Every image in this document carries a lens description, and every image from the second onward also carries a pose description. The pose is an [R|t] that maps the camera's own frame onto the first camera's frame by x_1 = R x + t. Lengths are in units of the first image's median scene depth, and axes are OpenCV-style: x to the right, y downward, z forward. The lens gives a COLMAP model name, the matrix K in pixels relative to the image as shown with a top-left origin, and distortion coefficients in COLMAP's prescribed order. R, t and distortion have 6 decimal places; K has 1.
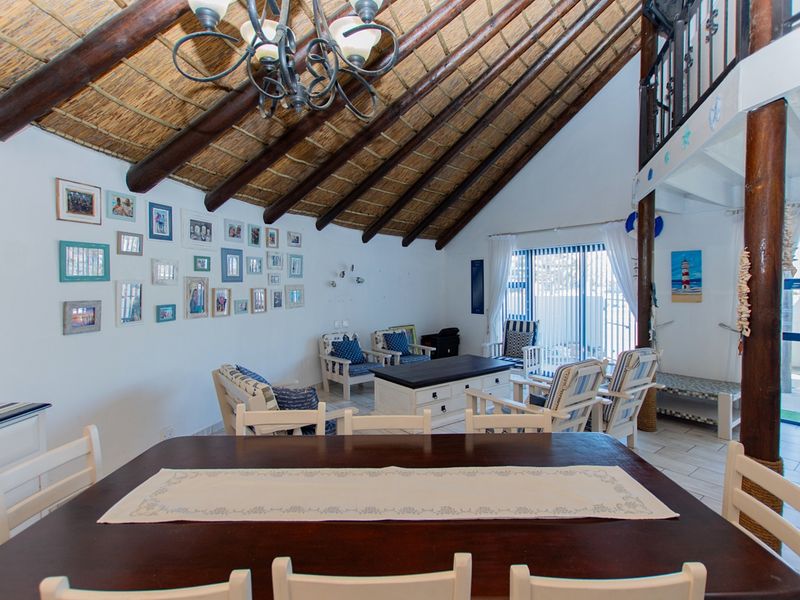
lens RADIAL K [[414.4, 0, 405.6], [0, 414.4, 287.5], [0, 0, 1]] dist [-0.002623, -0.002706]
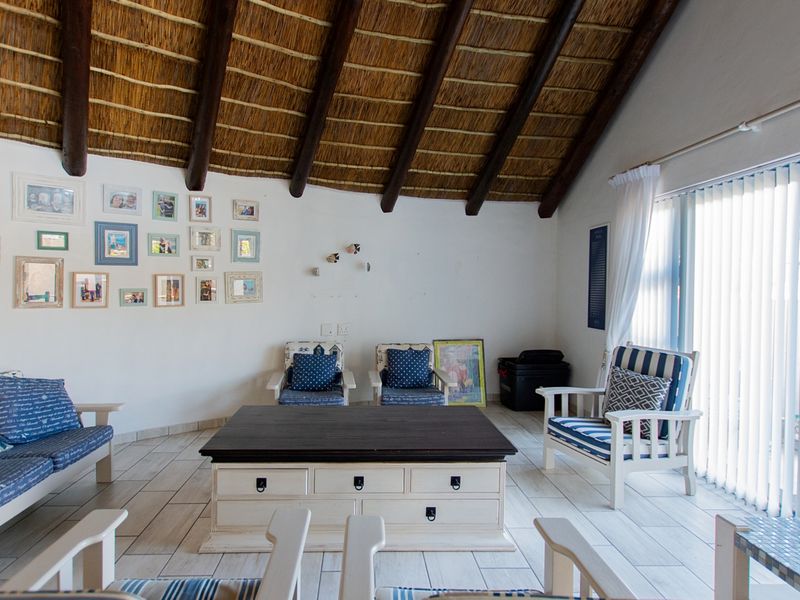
lens RADIAL K [[414.4, 0, 372.6], [0, 414.4, 302.8], [0, 0, 1]] dist [-0.002623, -0.002706]
pose [[0.798425, 0.030658, -0.601313, 0.411685], [-0.012687, 0.999338, 0.034106, 0.023413], [0.601960, -0.019602, 0.798286, 0.611601]]
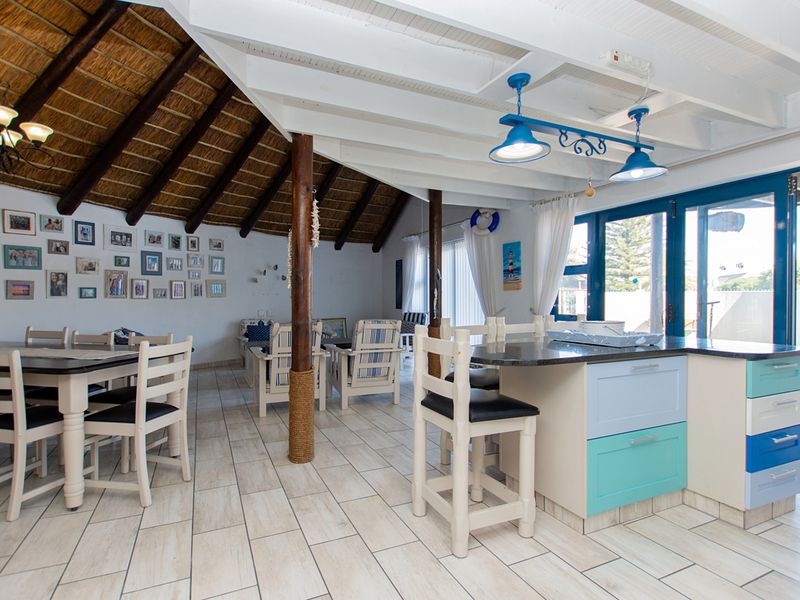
lens RADIAL K [[414.4, 0, 377.7], [0, 414.4, 304.7], [0, 0, 1]] dist [-0.002623, -0.002706]
pose [[0.965048, 0.004809, -0.262029, 0.638012], [-0.002405, 0.999952, 0.009495, 0.066248], [0.262062, -0.008533, 0.965013, -0.144981]]
